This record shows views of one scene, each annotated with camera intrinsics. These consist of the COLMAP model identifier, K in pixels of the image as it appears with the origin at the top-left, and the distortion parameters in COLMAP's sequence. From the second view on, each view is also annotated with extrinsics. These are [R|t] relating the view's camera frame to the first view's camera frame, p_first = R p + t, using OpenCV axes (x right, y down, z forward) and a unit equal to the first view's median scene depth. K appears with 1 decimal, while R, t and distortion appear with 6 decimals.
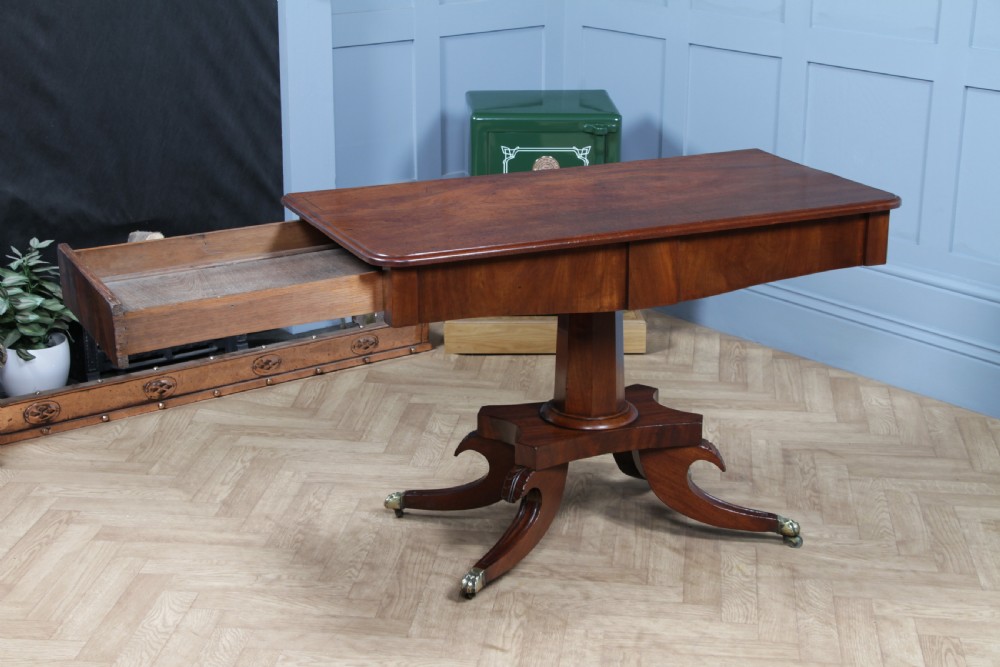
lens RADIAL K [[1770.4, 0, 502.4], [0, 1770.4, 336.3], [0, 0, 1]] dist [0.129798, 0.594388]
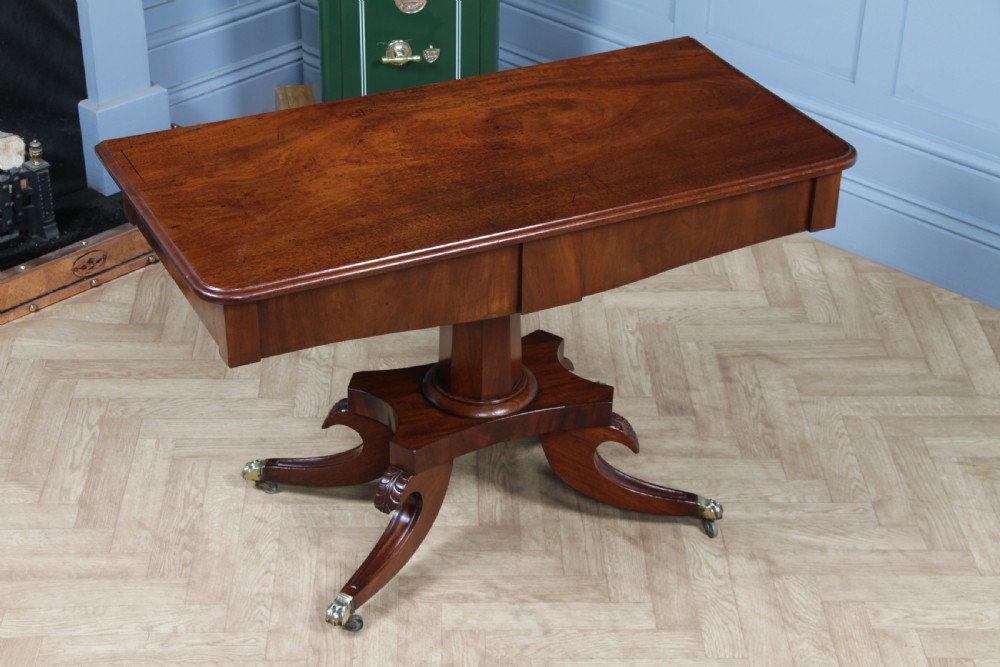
lens RADIAL K [[1873.7, 0, 498.0], [0, 1873.7, 336.9], [0, 0, 1]] dist [0.185143, 0.379917]
pose [[0.988734, -0.065617, 0.134537, -0.076671], [0.031455, 0.969809, 0.241829, -0.182972], [-0.146343, -0.234873, 0.960947, 0.141833]]
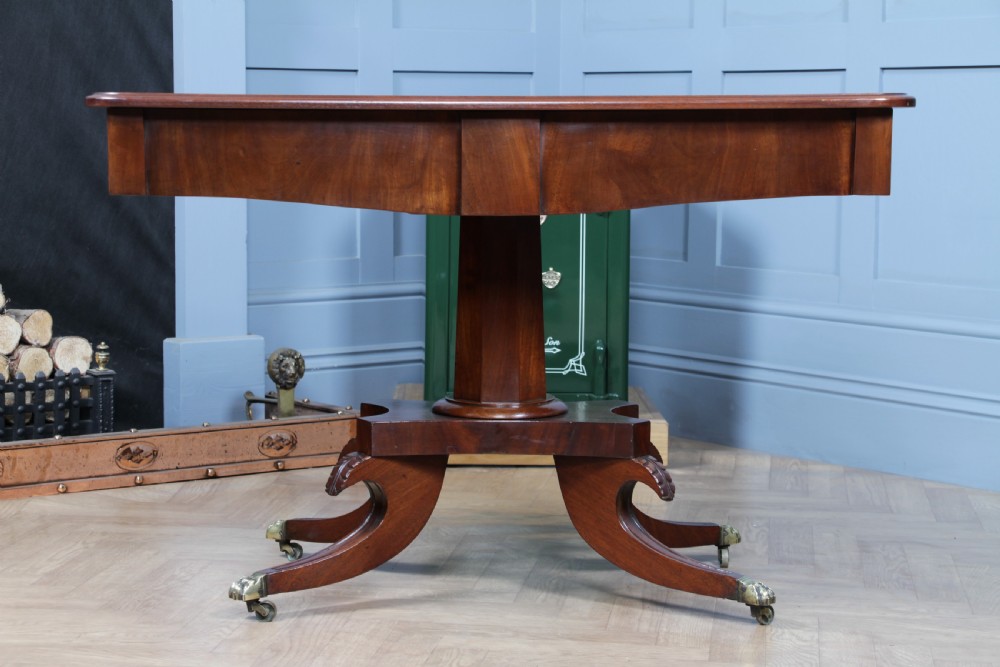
lens RADIAL K [[2217.7, 0, 503.0], [0, 2217.7, 333.0], [0, 0, 1]] dist [0.283684, 0.478719]
pose [[0.999958, 0.005065, -0.007671, 0.025396], [-0.006492, 0.979919, -0.199289, 0.170492], [0.006508, 0.199330, 0.979911, 0.124191]]
